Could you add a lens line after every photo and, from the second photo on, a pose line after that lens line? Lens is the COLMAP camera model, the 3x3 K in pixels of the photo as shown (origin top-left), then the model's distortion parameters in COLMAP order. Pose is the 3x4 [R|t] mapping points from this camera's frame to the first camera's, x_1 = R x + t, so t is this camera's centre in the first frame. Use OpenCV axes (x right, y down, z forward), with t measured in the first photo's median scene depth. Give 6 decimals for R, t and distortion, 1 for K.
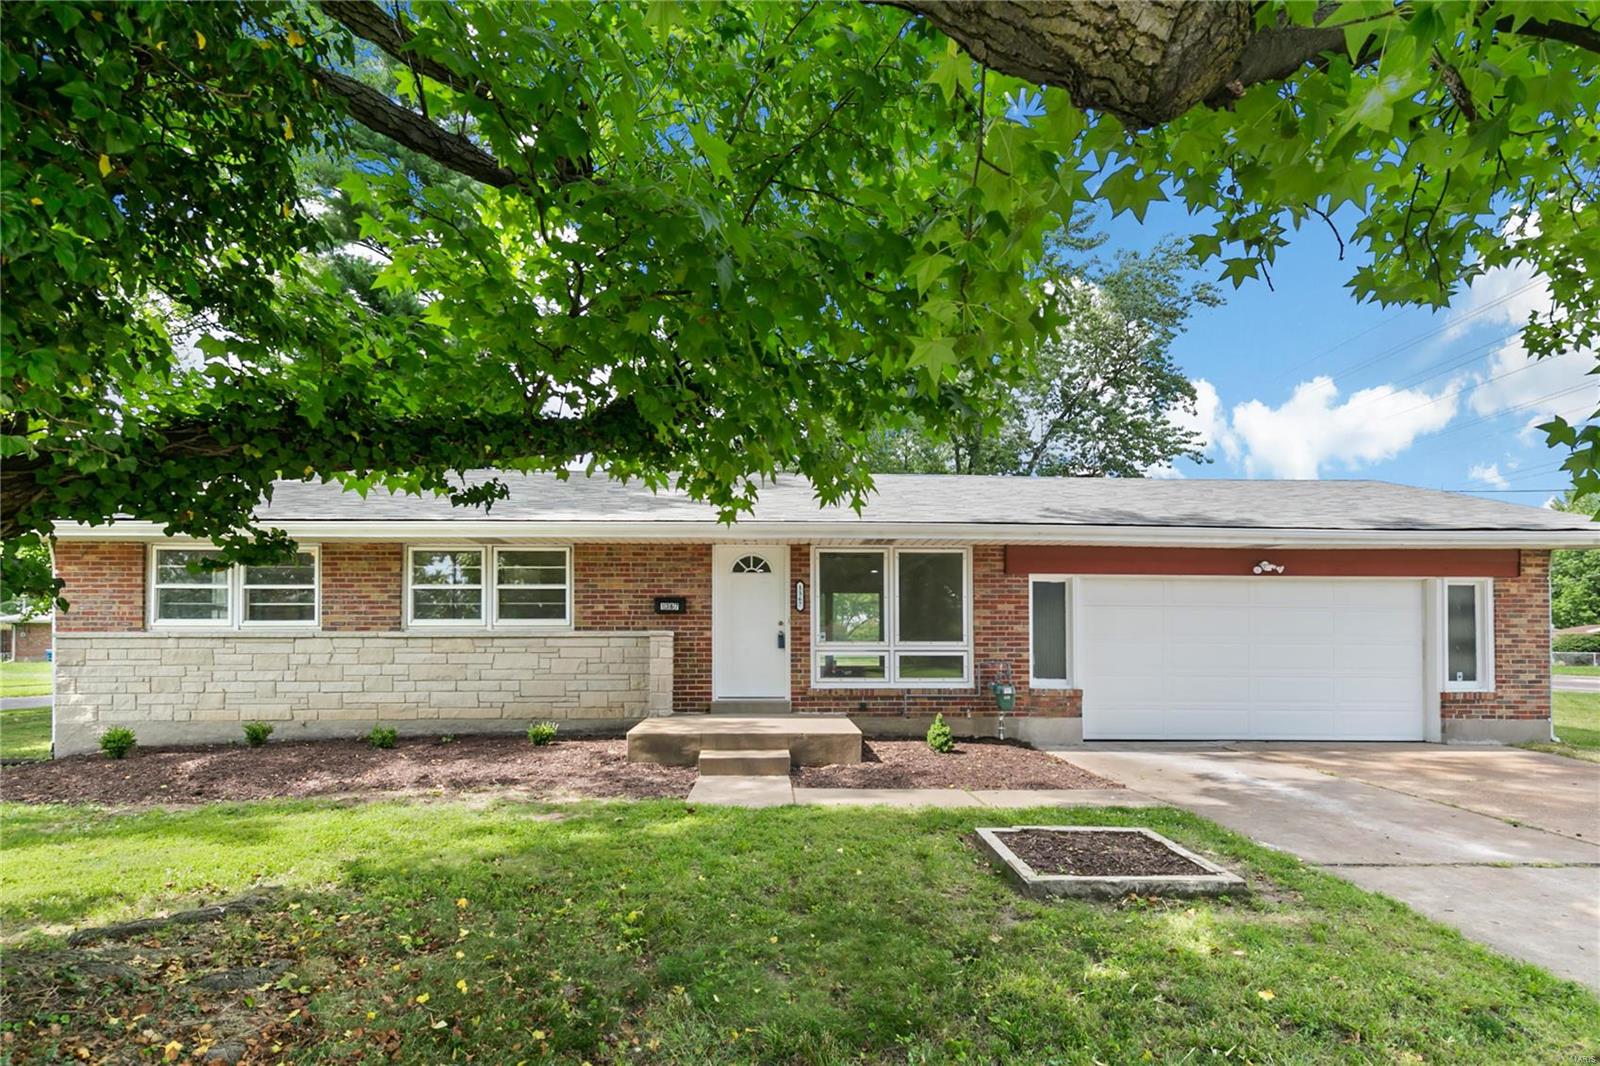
lens RADIAL K [[737.5, 0, 799.4], [0, 737.5, 548.3], [0, 0, 1]] dist [0.011400, -0.002222]
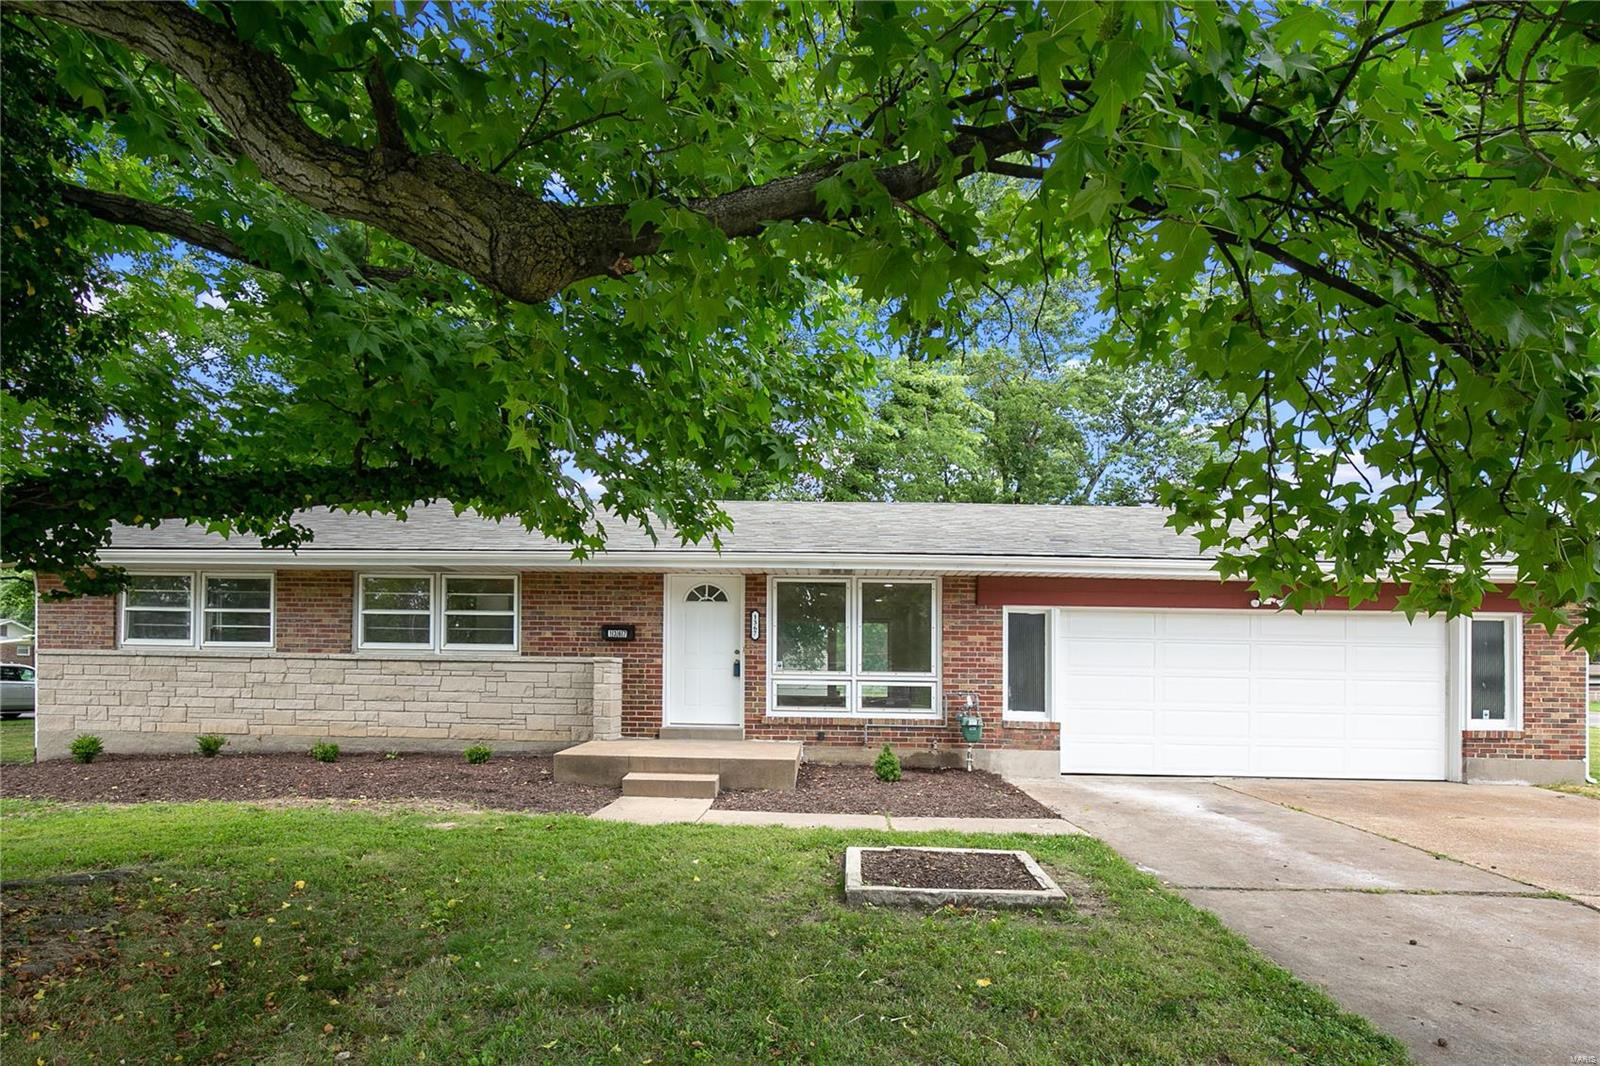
lens RADIAL K [[789.0, 0, 861.6], [0, 789.0, 570.6], [0, 0, 1]] dist [-0.020140, 0.002619]
pose [[0.999405, 0.009265, -0.033221, 0.219846], [-0.009379, 0.999951, -0.003290, -0.009858], [0.033188, 0.003600, 0.999443, -0.094942]]
